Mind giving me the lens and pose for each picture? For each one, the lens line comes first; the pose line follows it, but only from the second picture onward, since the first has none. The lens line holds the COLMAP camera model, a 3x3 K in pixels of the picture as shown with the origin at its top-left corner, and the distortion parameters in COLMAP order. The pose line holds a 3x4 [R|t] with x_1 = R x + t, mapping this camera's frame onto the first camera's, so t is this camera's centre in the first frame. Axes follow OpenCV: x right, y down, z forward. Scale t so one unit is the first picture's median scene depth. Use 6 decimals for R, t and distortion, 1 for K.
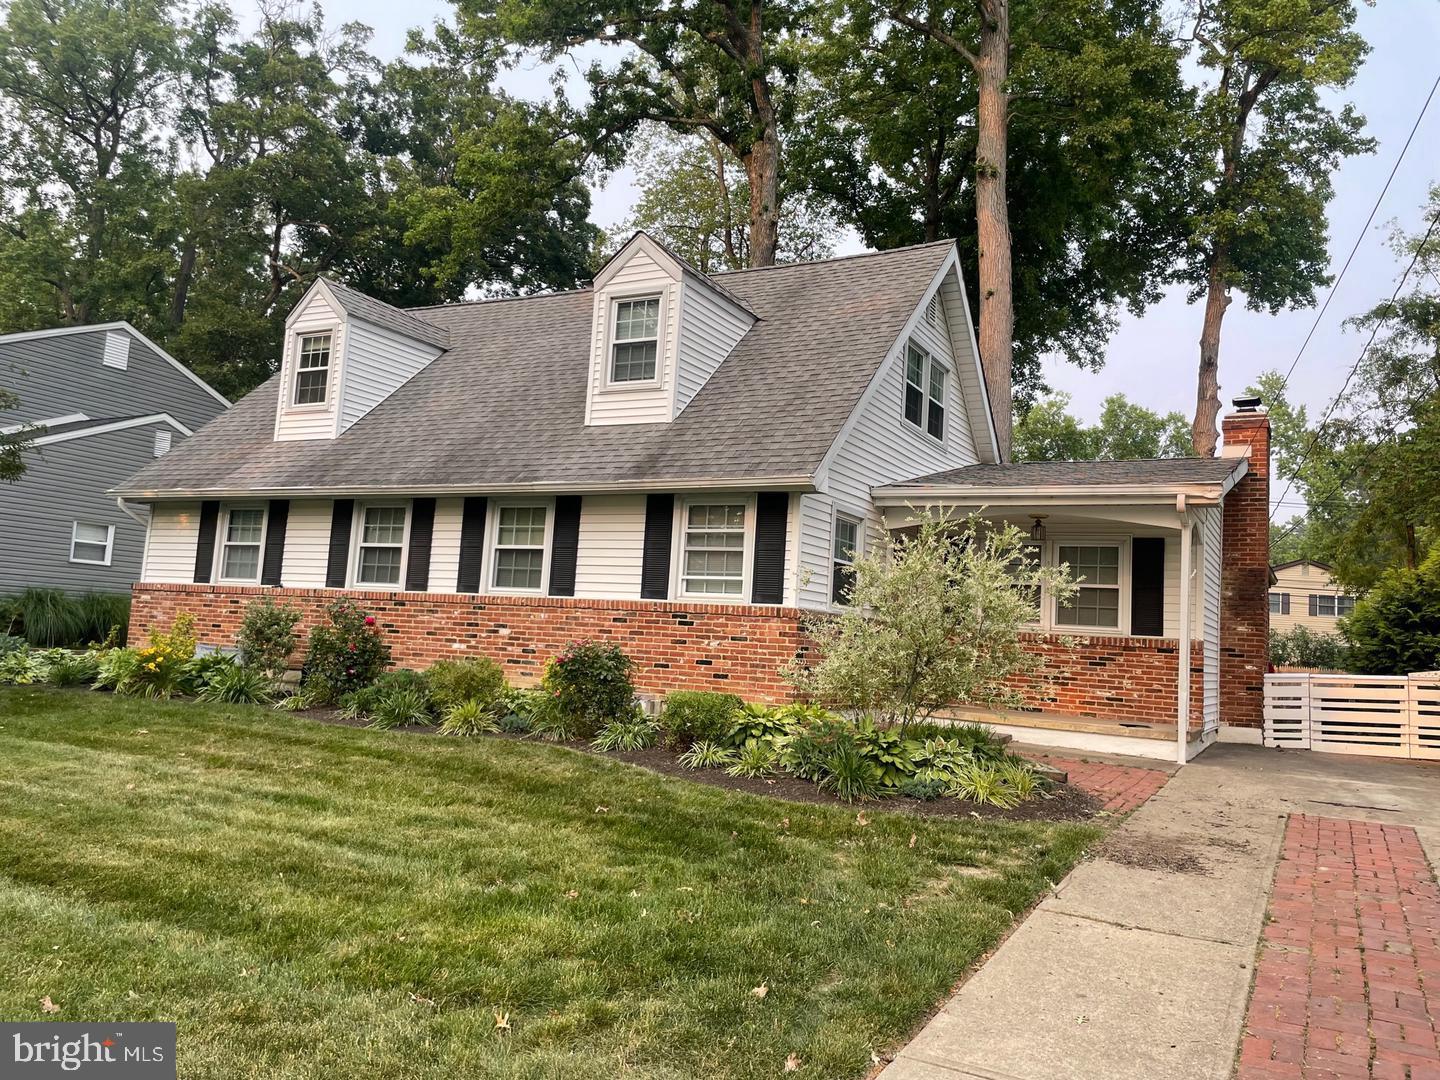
lens RADIAL K [[1090.6, 0, 707.7], [0, 1090.6, 500.8], [0, 0, 1]] dist [0.078367, -0.108345]
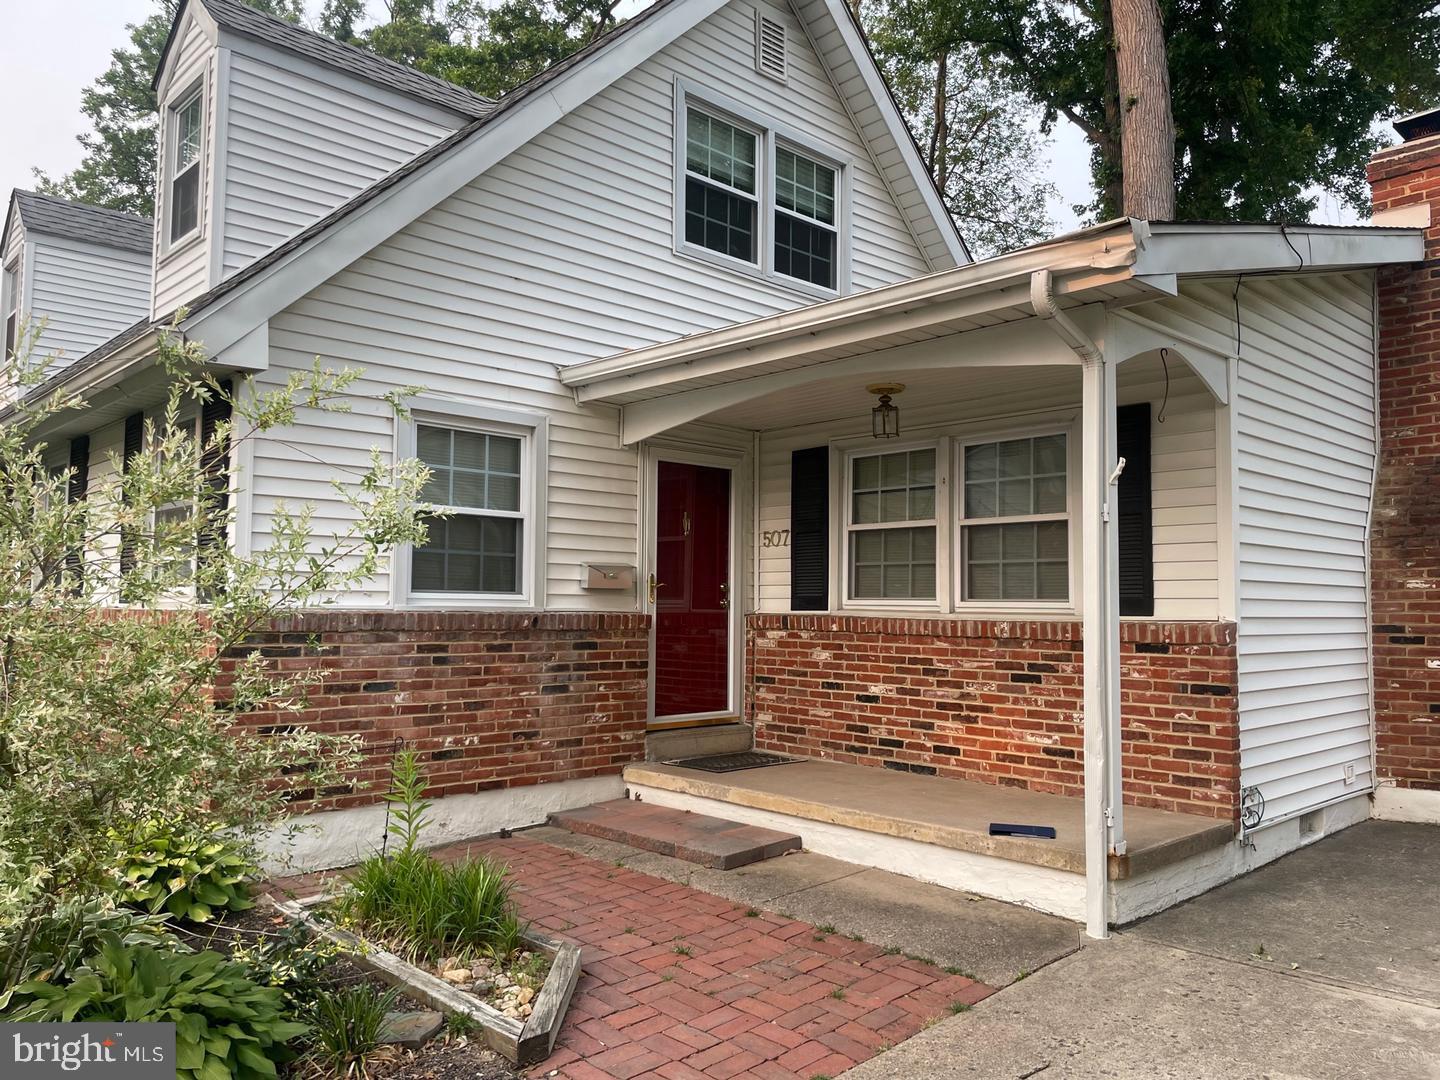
lens RADIAL K [[1090.6, 0, 722.1], [0, 1090.6, 525.6], [0, 0, 1]] dist [0.078367, -0.108345]
pose [[0.952993, -0.075876, -0.293339, 0.375431], [0.087611, 0.995787, 0.027057, 0.057035], [0.290050, -0.051485, 0.955625, 0.506480]]
